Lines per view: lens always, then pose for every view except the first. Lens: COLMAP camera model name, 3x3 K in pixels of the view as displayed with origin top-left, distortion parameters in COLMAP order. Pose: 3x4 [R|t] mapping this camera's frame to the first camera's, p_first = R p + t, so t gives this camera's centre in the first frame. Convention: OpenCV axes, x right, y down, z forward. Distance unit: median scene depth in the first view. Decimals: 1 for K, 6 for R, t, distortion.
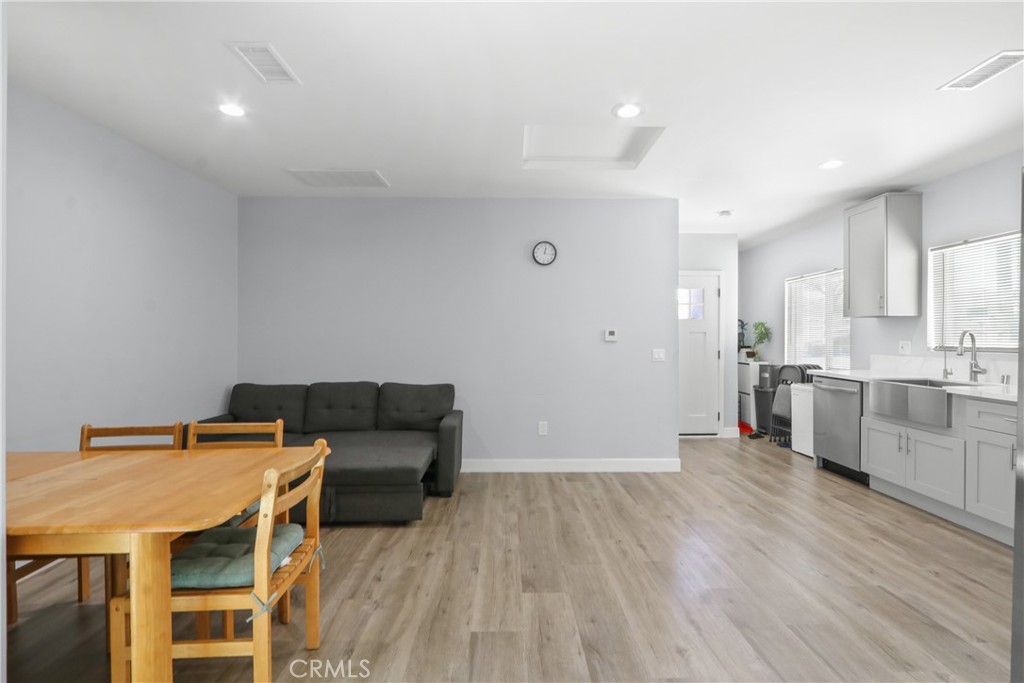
lens RADIAL K [[478.6, 0, 510.3], [0, 478.6, 339.0], [0, 0, 1]] dist [-0.015933, 0.002814]
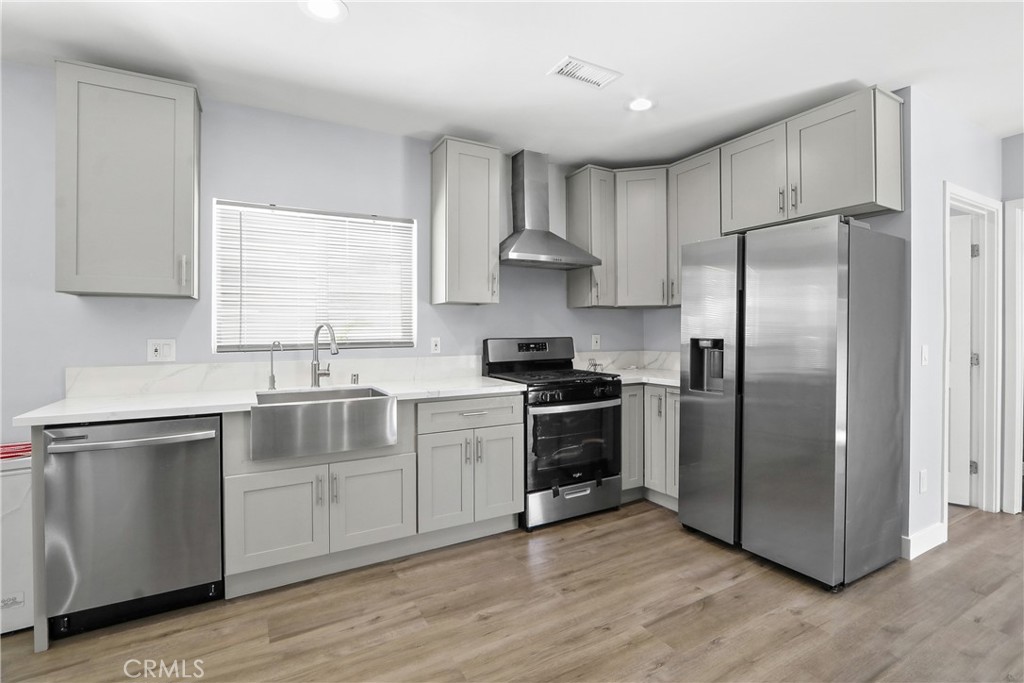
lens RADIAL K [[478.6, 0, 527.6], [0, 478.6, 331.1], [0, 0, 1]] dist [-0.015933, 0.002814]
pose [[-0.490089, 0.002477, 0.871669, 0.111637], [0.013247, 0.999902, 0.004606, -0.003521], [-0.871572, 0.013805, -0.490073, 1.185296]]
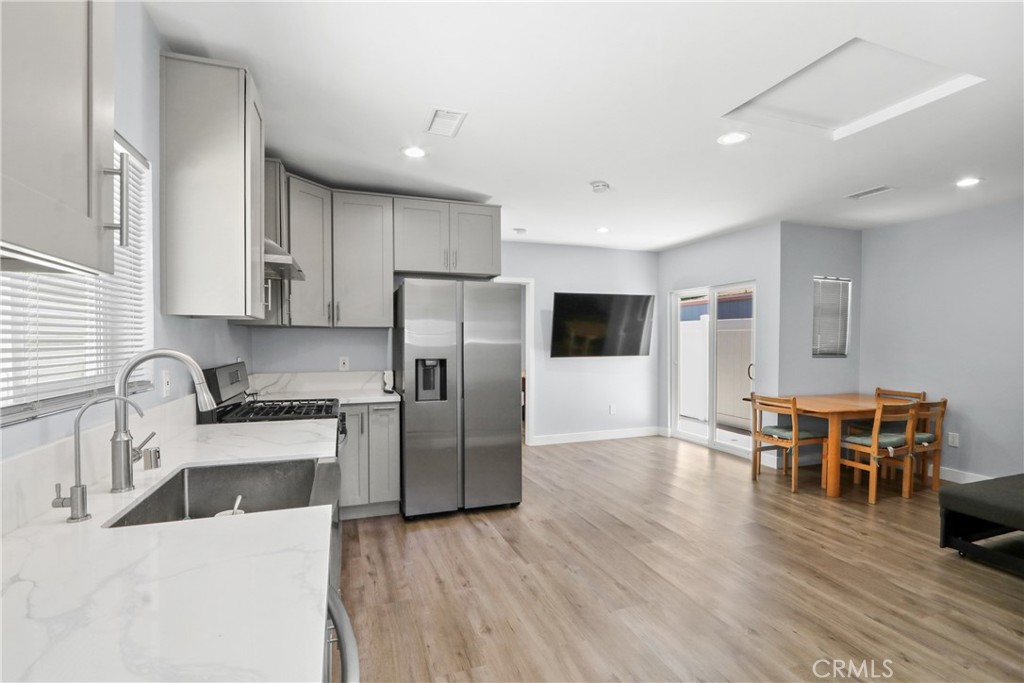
lens RADIAL K [[478.6, 0, 514.2], [0, 478.6, 346.0], [0, 0, 1]] dist [-0.015933, 0.002814]
pose [[-0.948408, 0.002002, -0.317047, 0.889924], [-0.003553, 0.999850, 0.016942, -0.030354], [0.317033, 0.017194, -0.948258, 1.578876]]
